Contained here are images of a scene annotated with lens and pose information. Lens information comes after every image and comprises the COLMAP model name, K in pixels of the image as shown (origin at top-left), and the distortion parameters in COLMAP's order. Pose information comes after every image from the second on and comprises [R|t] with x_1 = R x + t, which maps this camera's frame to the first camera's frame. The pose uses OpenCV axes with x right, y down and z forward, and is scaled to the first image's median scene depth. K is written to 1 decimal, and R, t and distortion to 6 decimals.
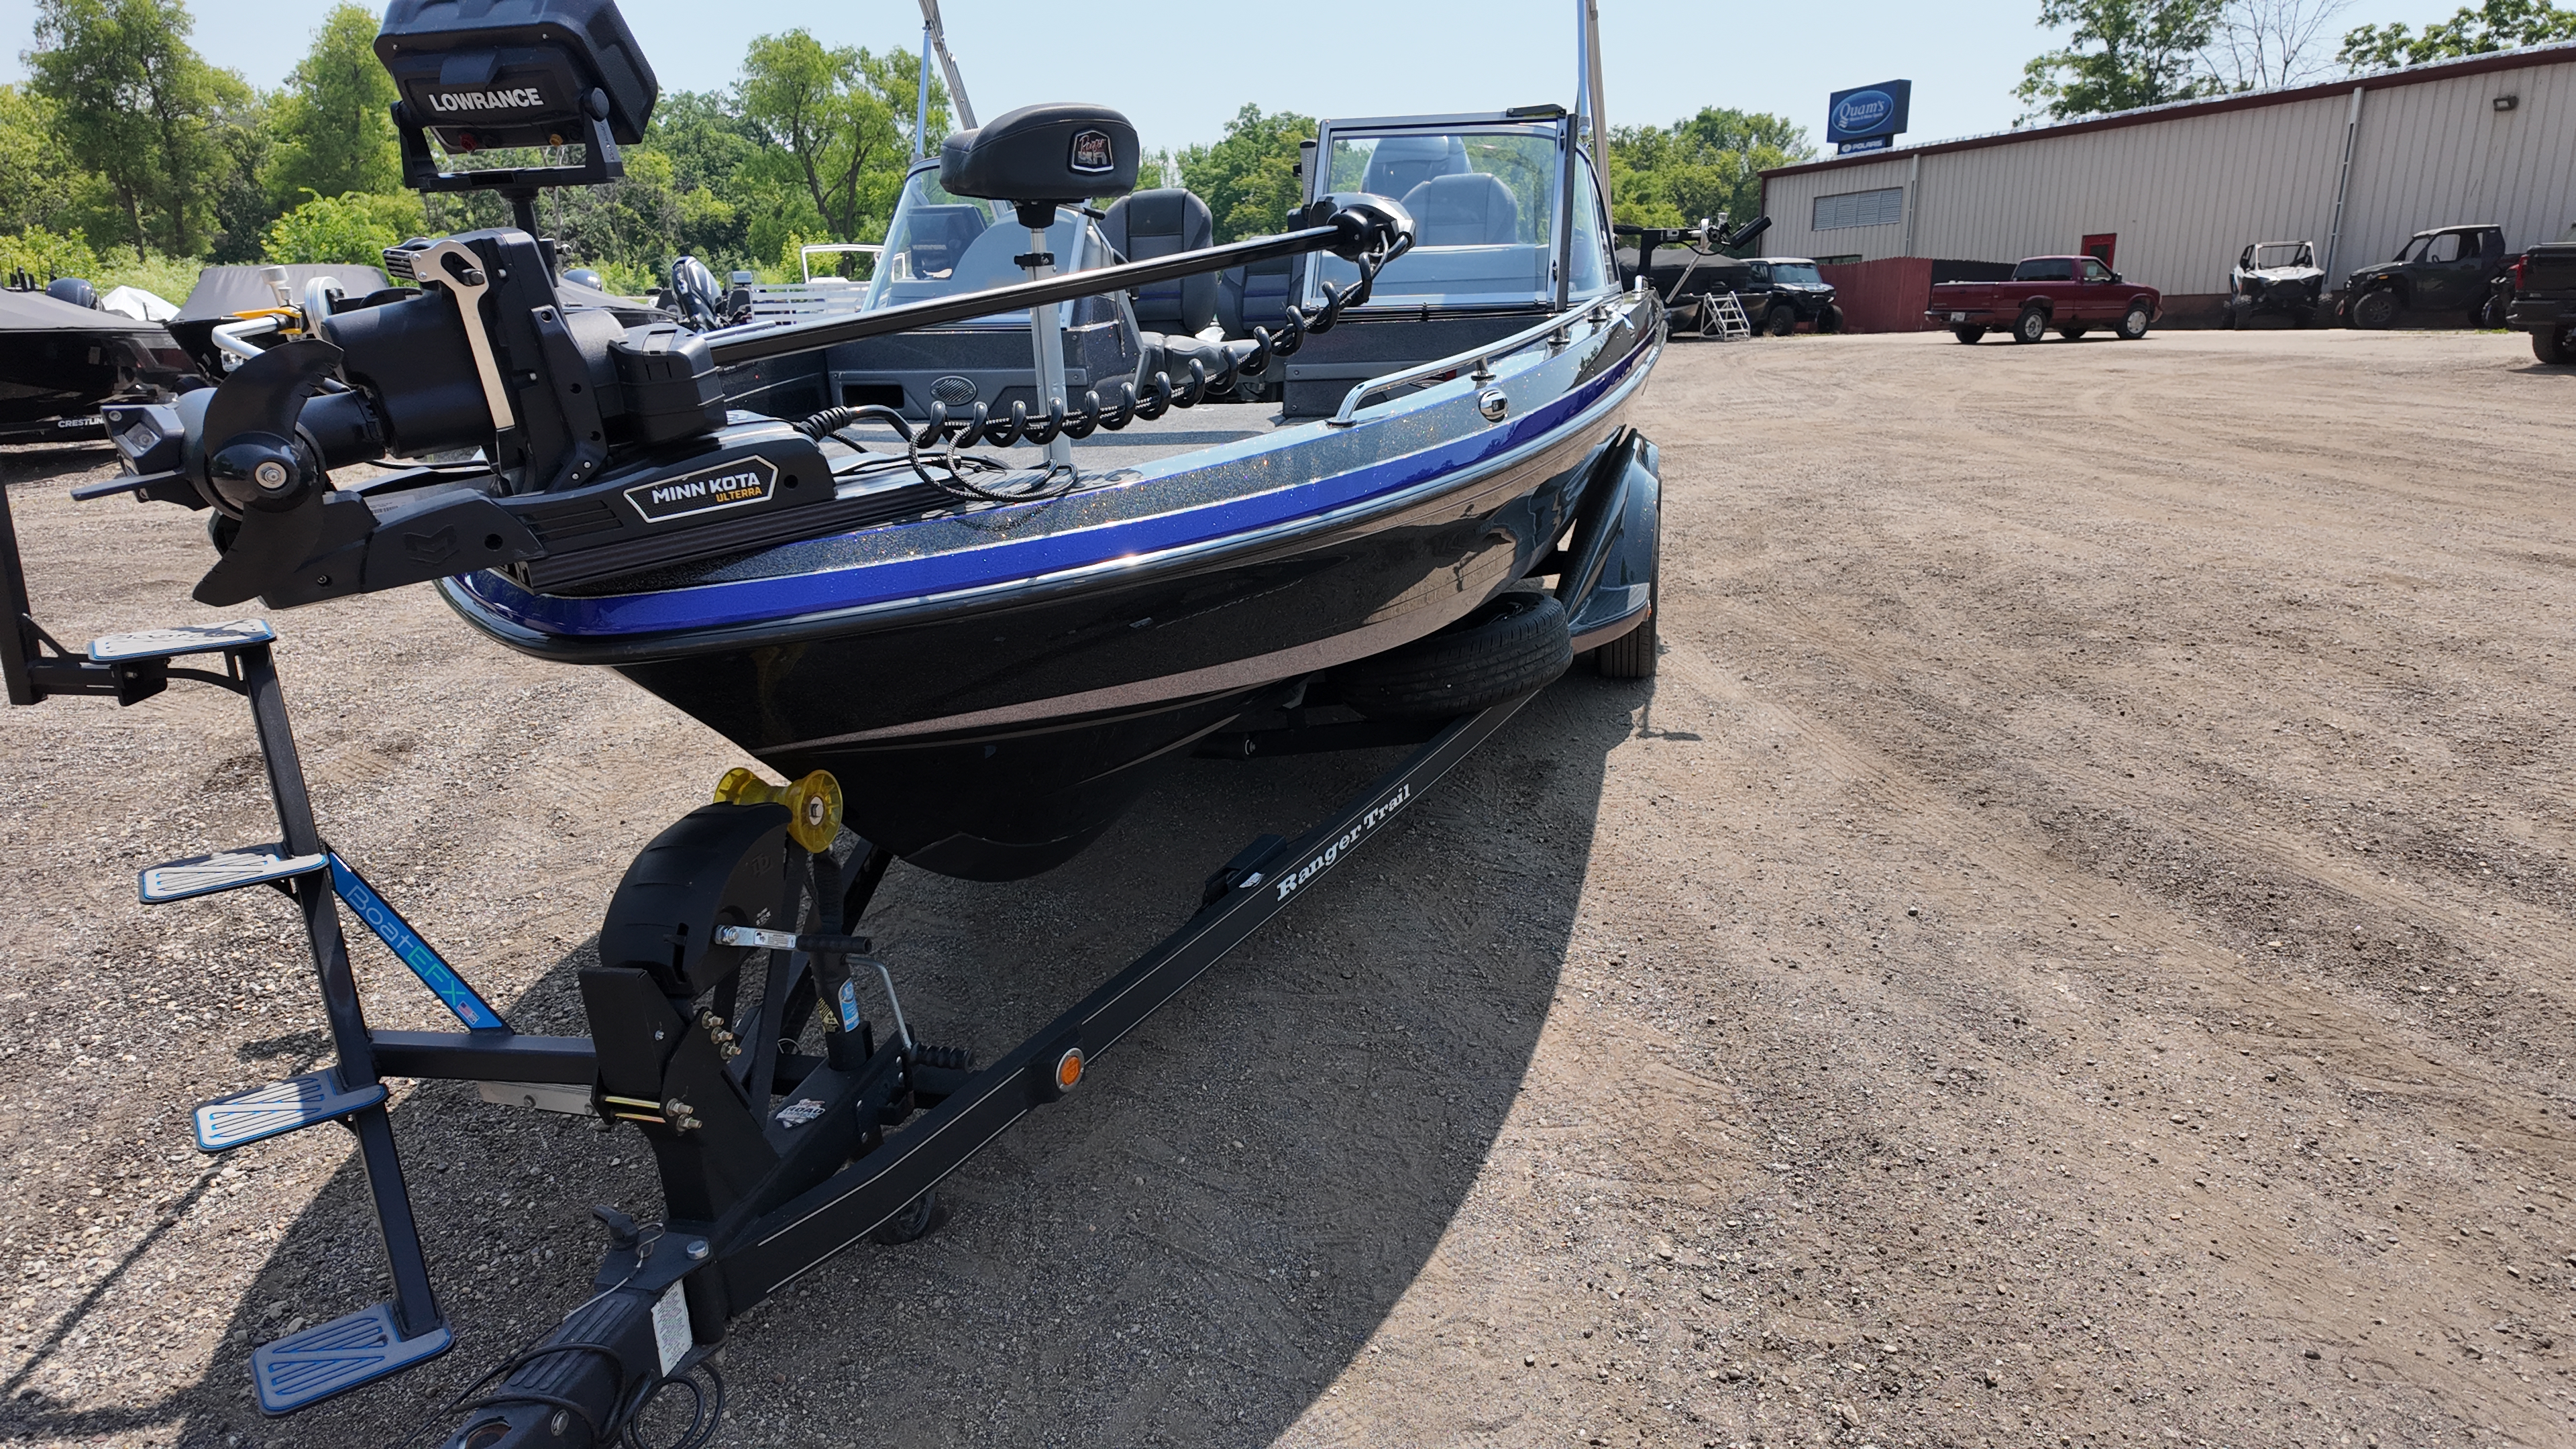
lens RADIAL K [[1519.7, 0, 1286.7], [0, 1519.7, 717.7], [0, 0, 1]] dist [0.018132, -0.013771]
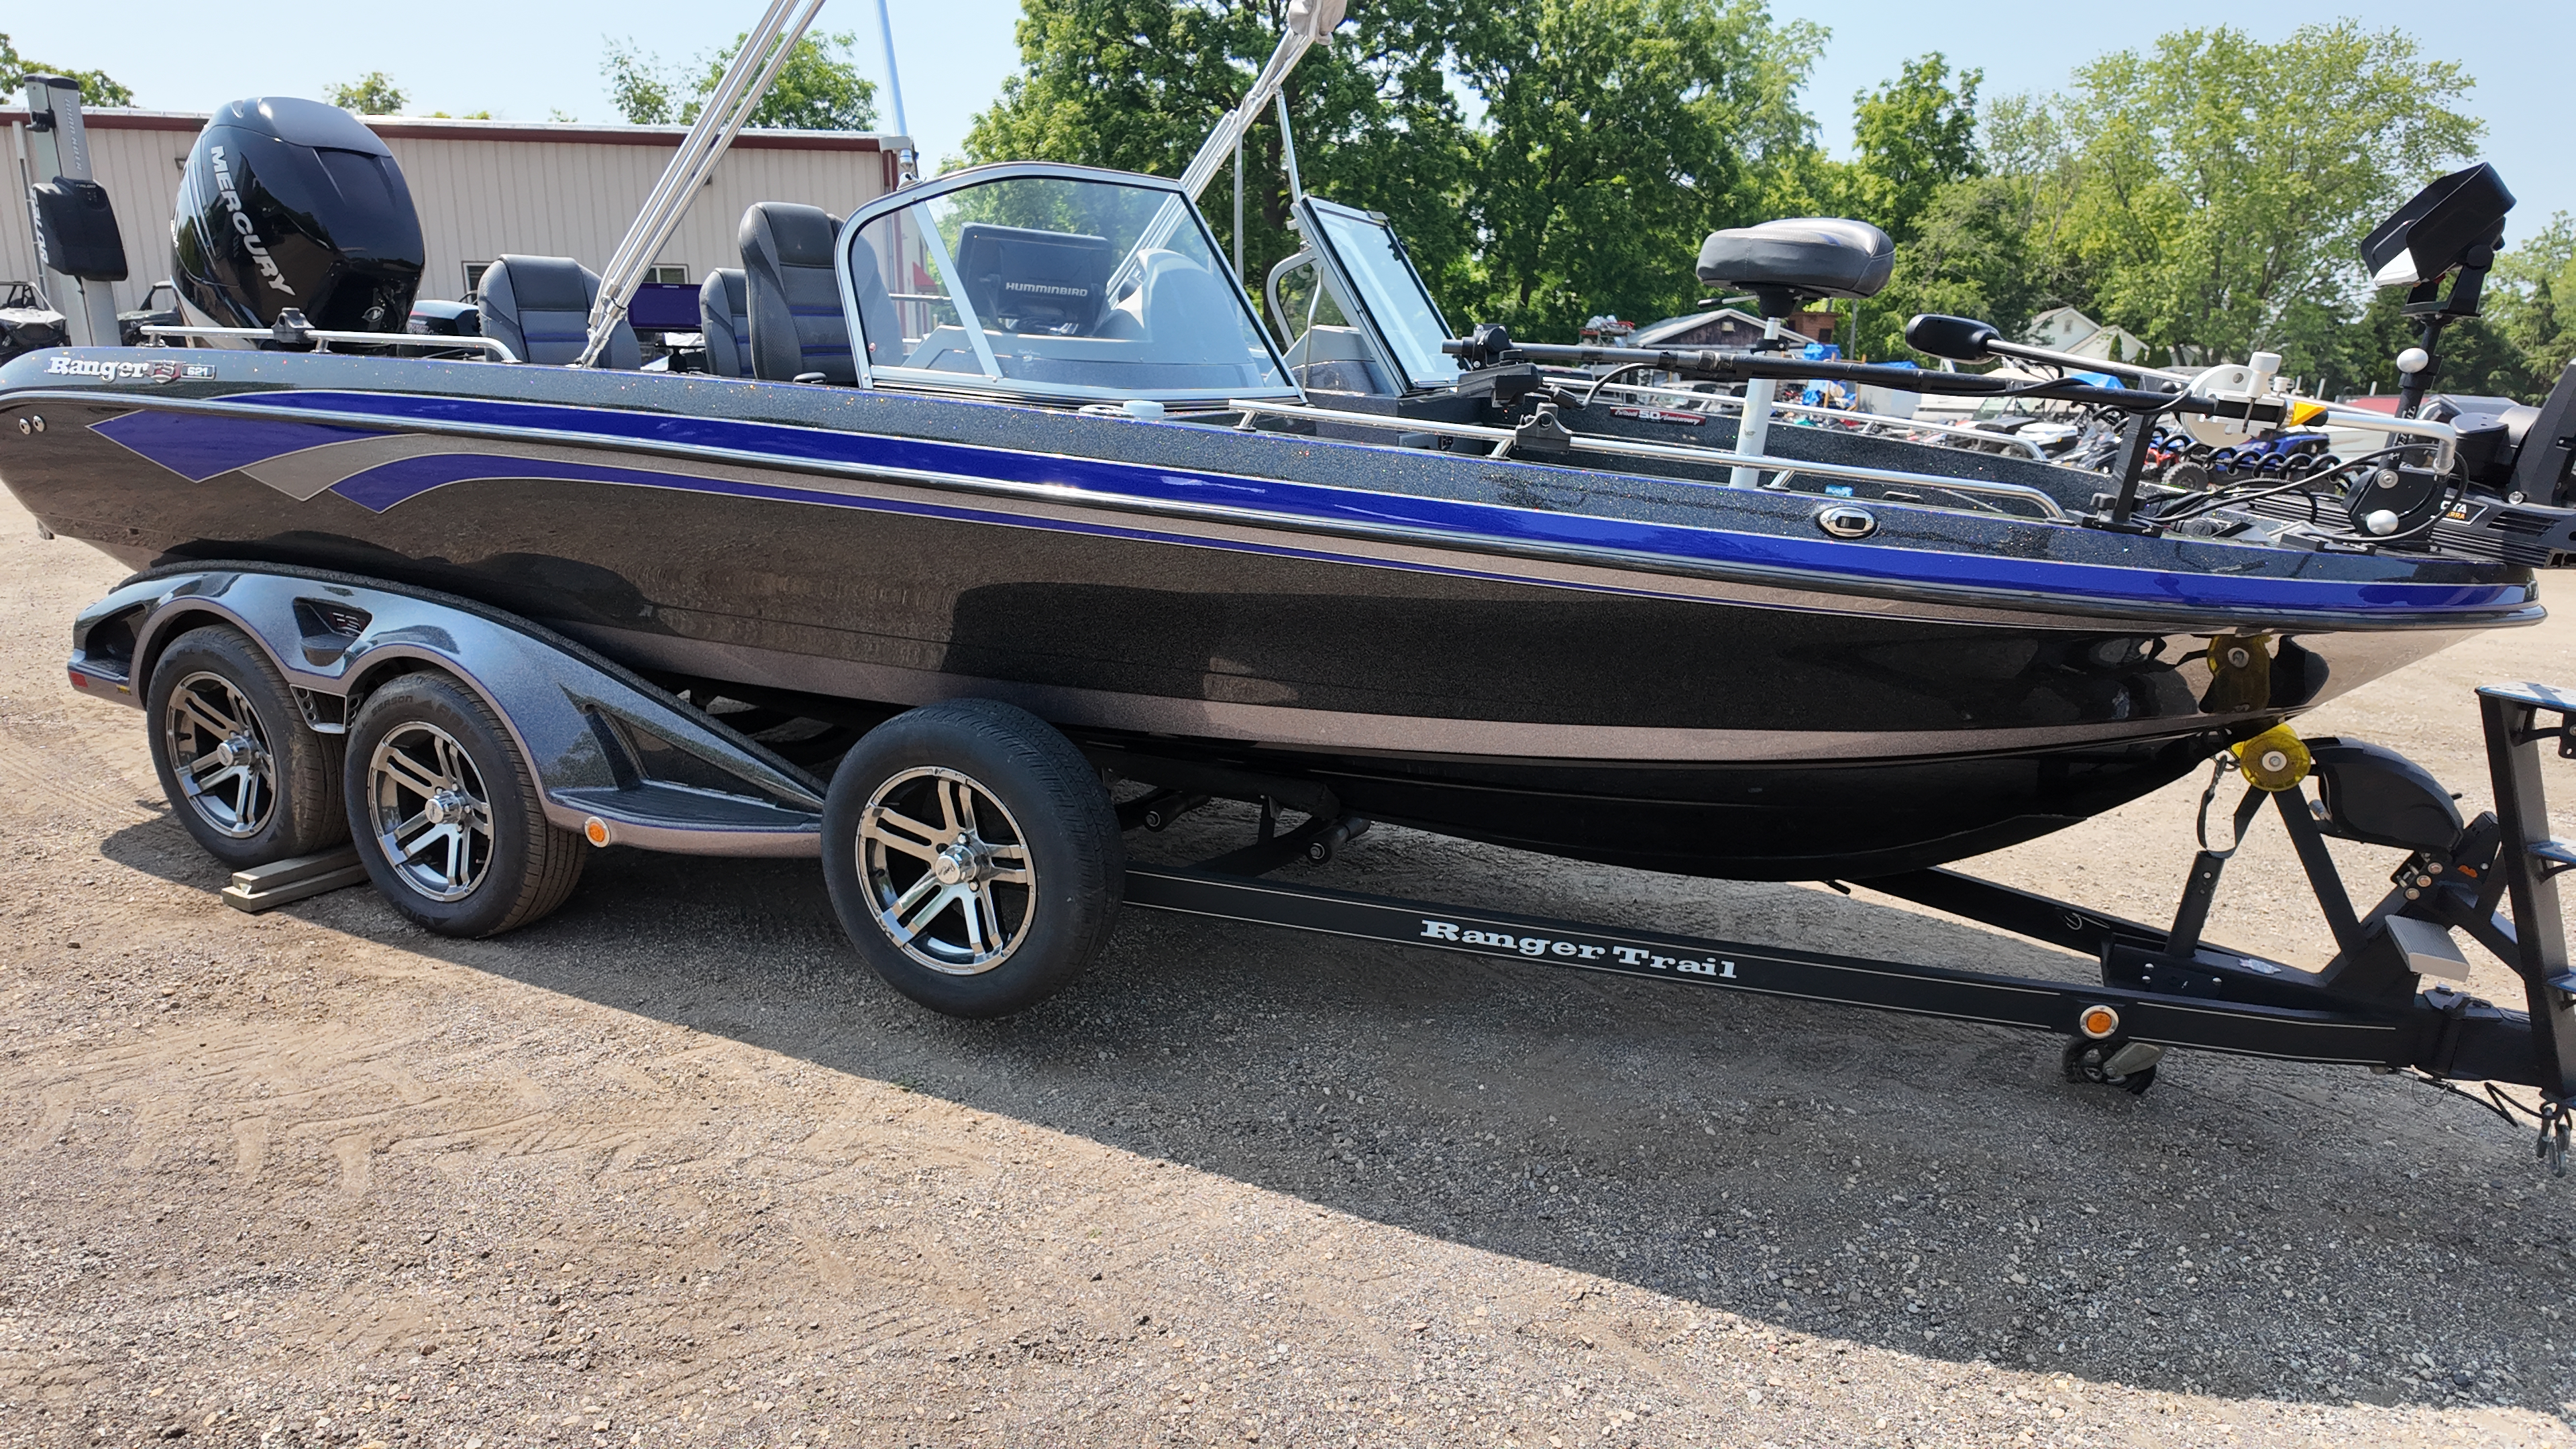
lens RADIAL K [[1519.7, 0, 1289.7], [0, 1519.7, 717.6], [0, 0, 1]] dist [0.018132, -0.013771]
pose [[0.186380, -0.206944, 0.960436, -0.376318], [0.233587, 0.958867, 0.161277, -0.083061], [-0.954306, 0.194286, 0.227054, 0.311578]]
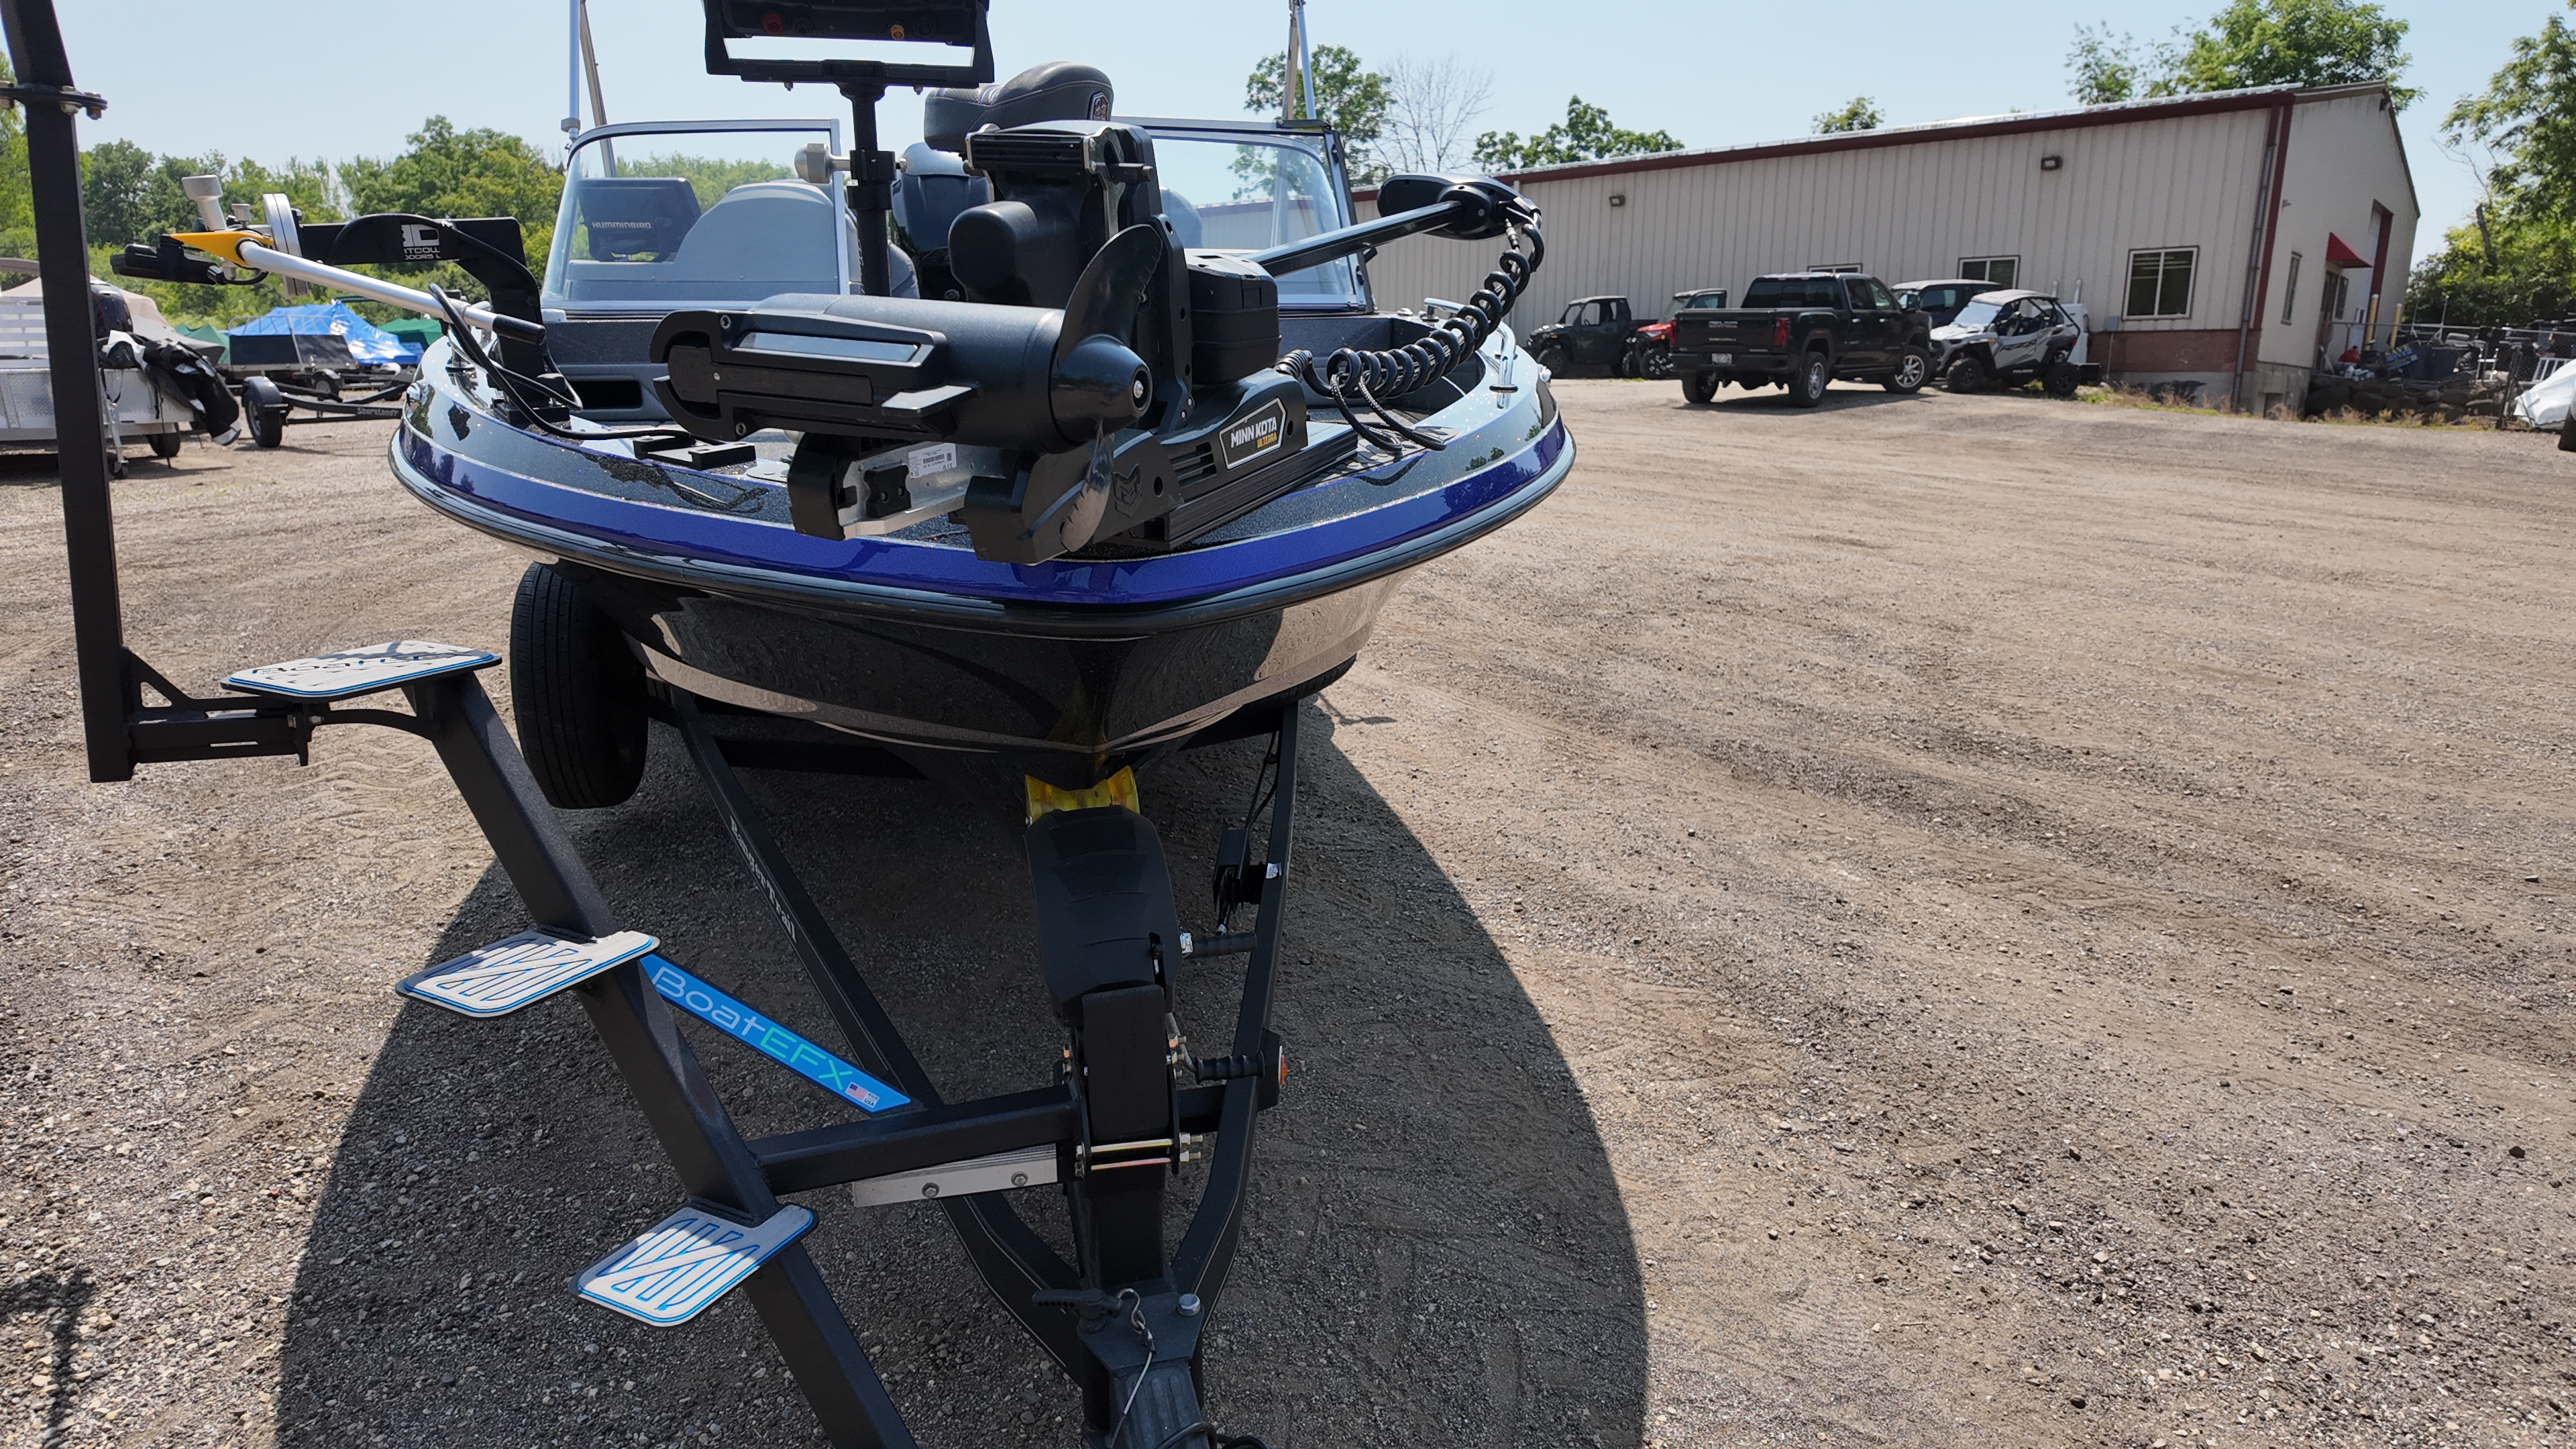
lens RADIAL K [[1519.7, 0, 1288.8], [0, 1519.7, 717.6], [0, 0, 1]] dist [0.018132, -0.013771]
pose [[0.890426, -0.092014, 0.445730, -0.125523], [0.104911, 0.994472, -0.004286, 0.003960], [-0.442872, 0.050578, 0.895157, 0.031324]]
